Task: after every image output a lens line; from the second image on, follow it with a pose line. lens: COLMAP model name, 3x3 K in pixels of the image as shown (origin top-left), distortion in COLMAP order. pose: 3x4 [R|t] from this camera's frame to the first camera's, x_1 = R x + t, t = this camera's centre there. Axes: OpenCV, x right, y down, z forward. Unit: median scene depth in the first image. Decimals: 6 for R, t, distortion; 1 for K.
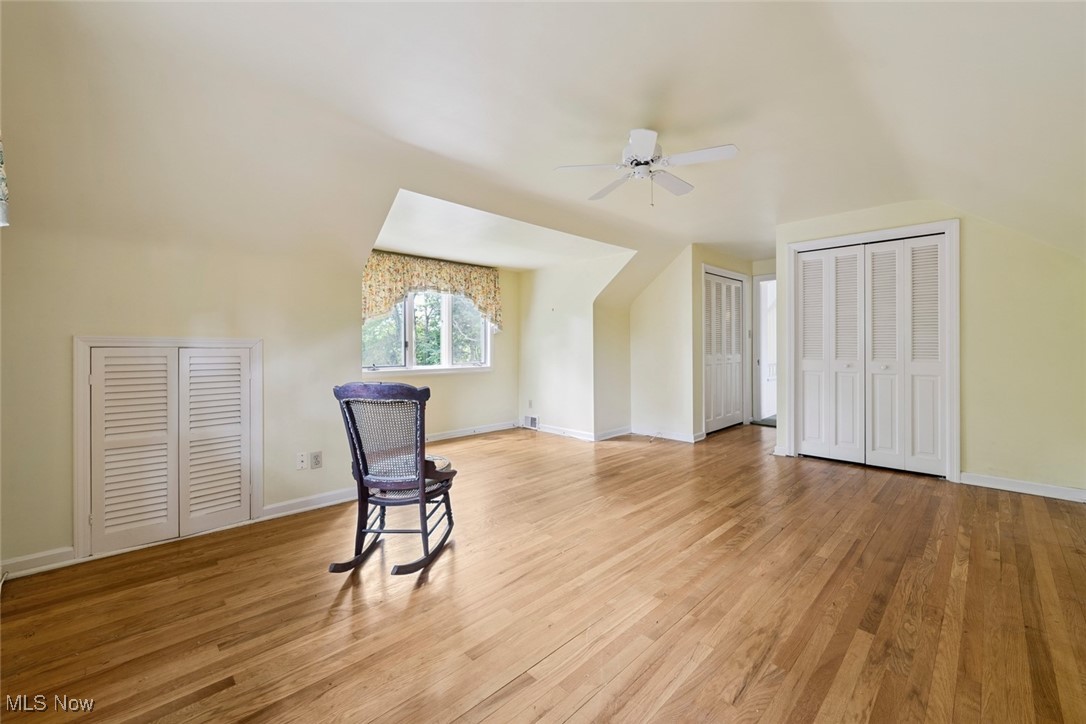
lens RADIAL K [[446.0, 0, 539.6], [0, 446.0, 346.7], [0, 0, 1]] dist [0.001262, 0.000111]
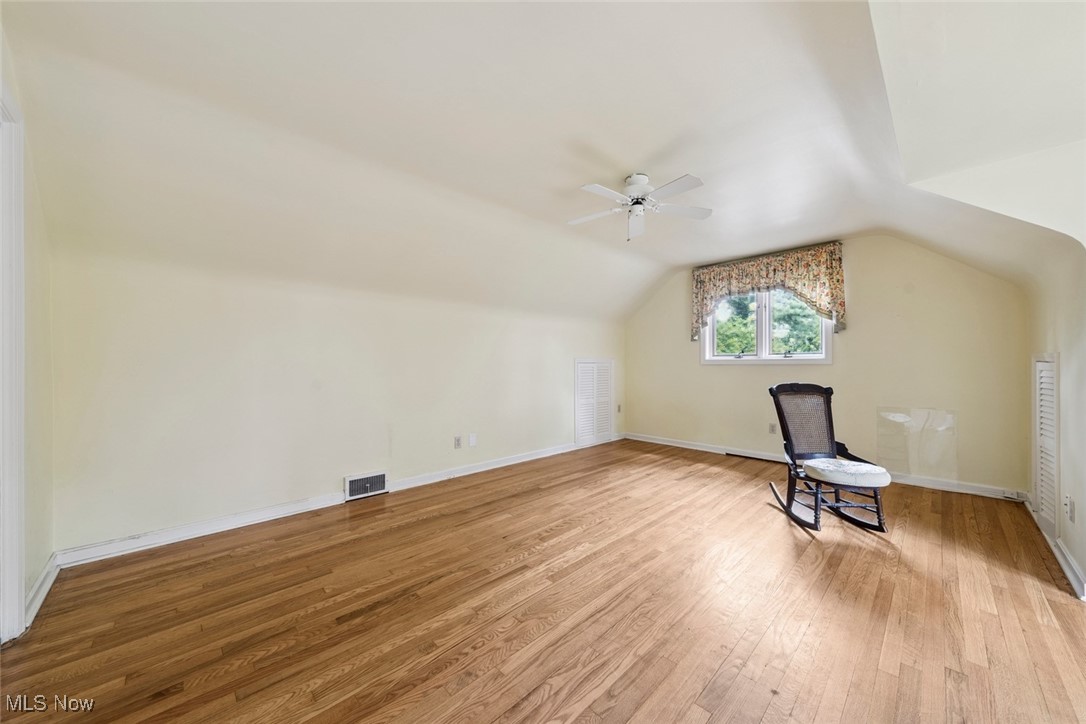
lens RADIAL K [[381.4, 0, 547.9], [0, 381.4, 365.9], [0, 0, 1]] dist [-0.001923, -0.000045]
pose [[-0.999986, 0.003647, -0.003828, 0.433532], [0.003642, 0.999993, 0.001173, 0.005817], [0.003833, 0.001159, -0.999992, 1.841063]]
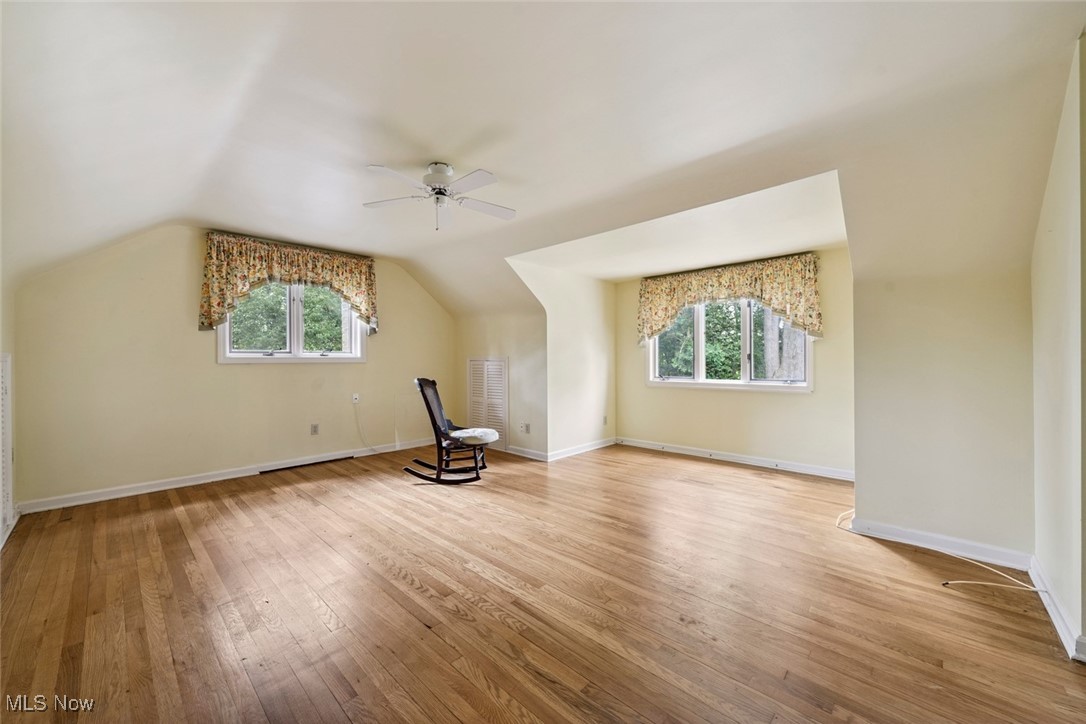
lens RADIAL K [[406.2, 0, 543.0], [0, 406.2, 362.0], [0, 0, 1]] dist [0.001374, 0.000072]
pose [[0.039536, 0.006656, -0.999196, 1.145765], [0.004609, 0.999966, 0.006843, -0.005416], [0.999208, -0.004876, 0.039504, 1.123299]]
